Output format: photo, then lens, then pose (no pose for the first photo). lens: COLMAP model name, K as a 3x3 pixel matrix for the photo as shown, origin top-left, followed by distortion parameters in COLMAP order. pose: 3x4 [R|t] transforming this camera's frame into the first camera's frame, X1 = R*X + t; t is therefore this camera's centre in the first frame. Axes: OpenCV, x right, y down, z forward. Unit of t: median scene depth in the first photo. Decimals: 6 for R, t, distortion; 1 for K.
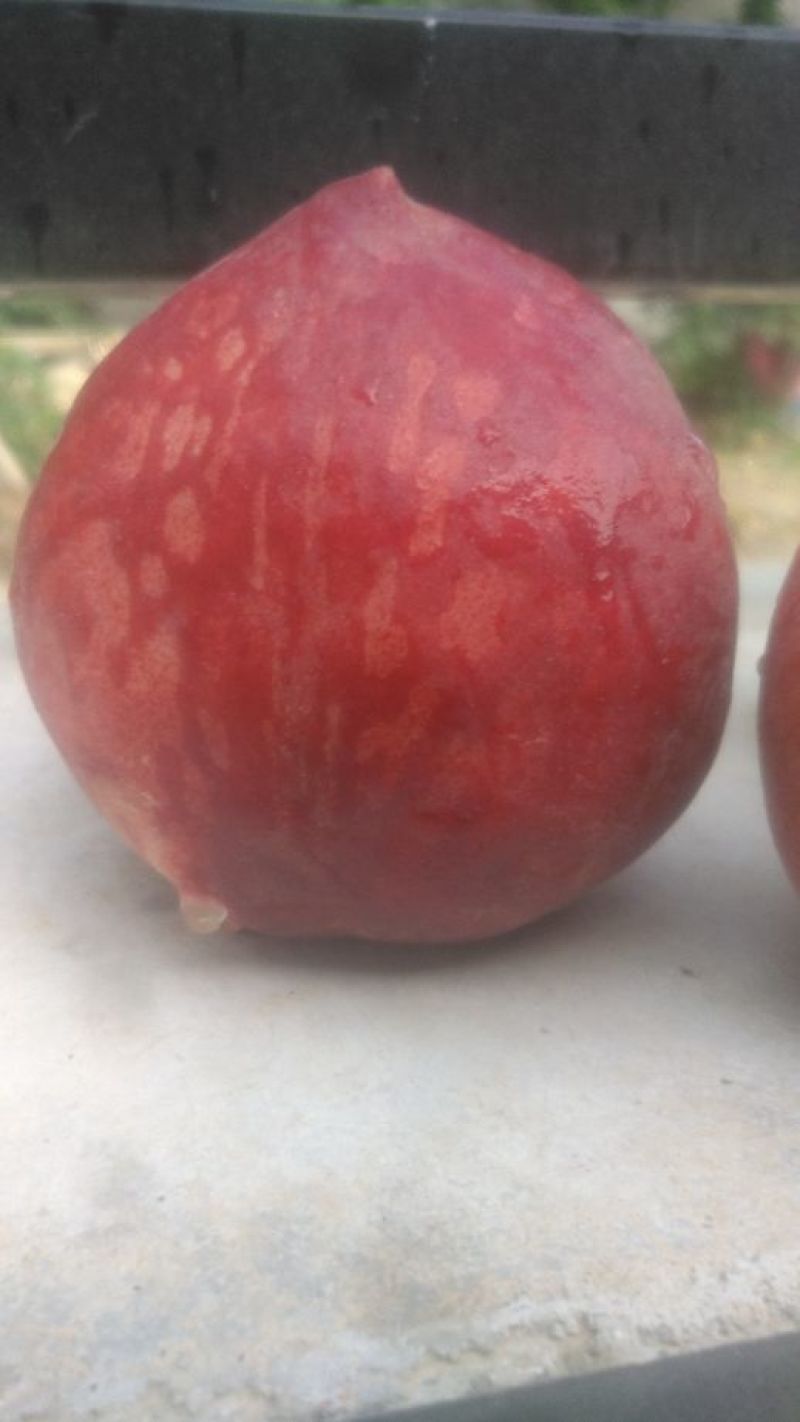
lens RADIAL K [[1214.0, 0, 400.0], [0, 1214.0, 711.0], [0, 0, 1]] dist [-0.003026, 0.000775]
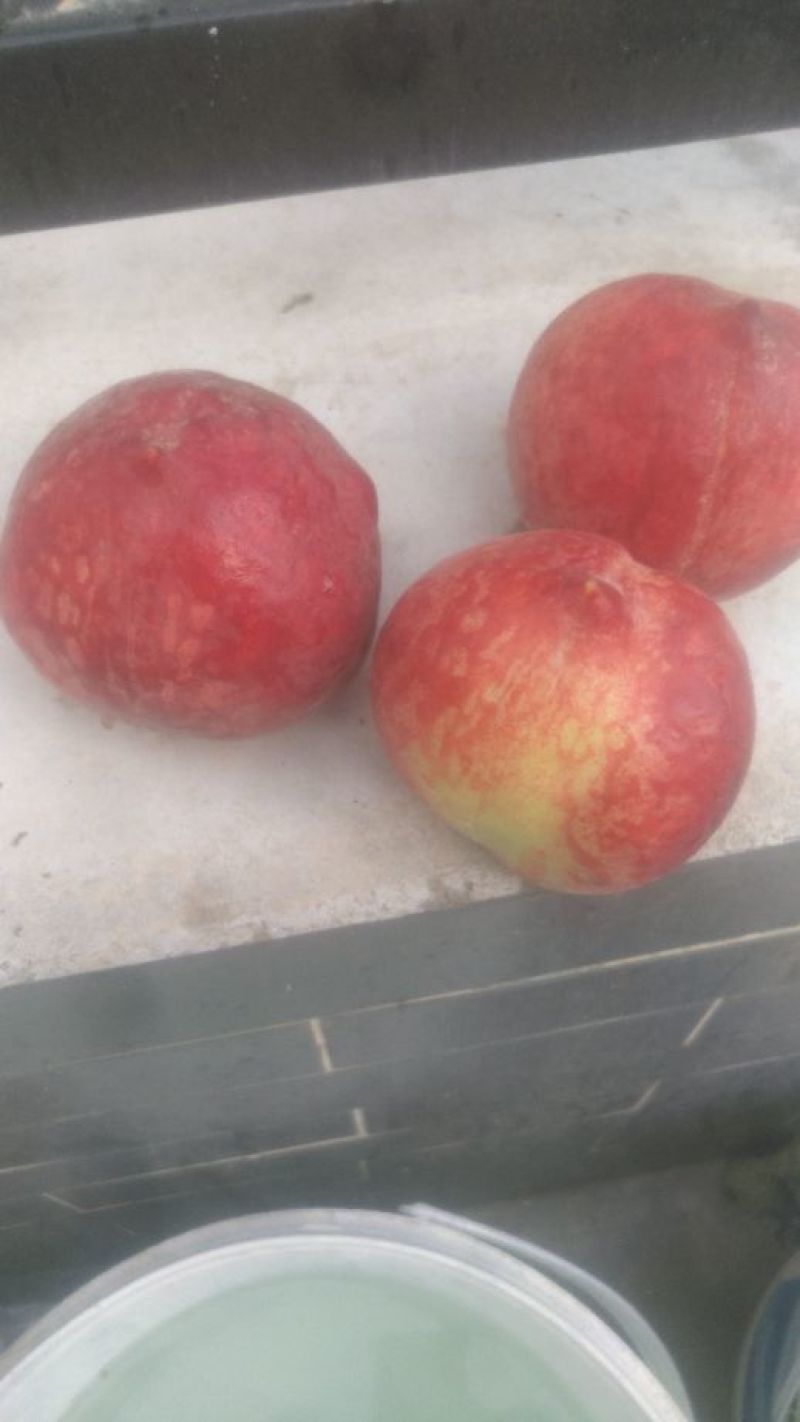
lens RADIAL K [[1214.0, 0, 400.0], [0, 1214.0, 711.0], [0, 0, 1]] dist [-0.003026, 0.000775]
pose [[0.998864, 0.035710, -0.031549, 0.508707], [-0.003554, 0.716083, 0.698006, -1.719183], [0.047518, -0.697101, 0.715397, -0.624722]]
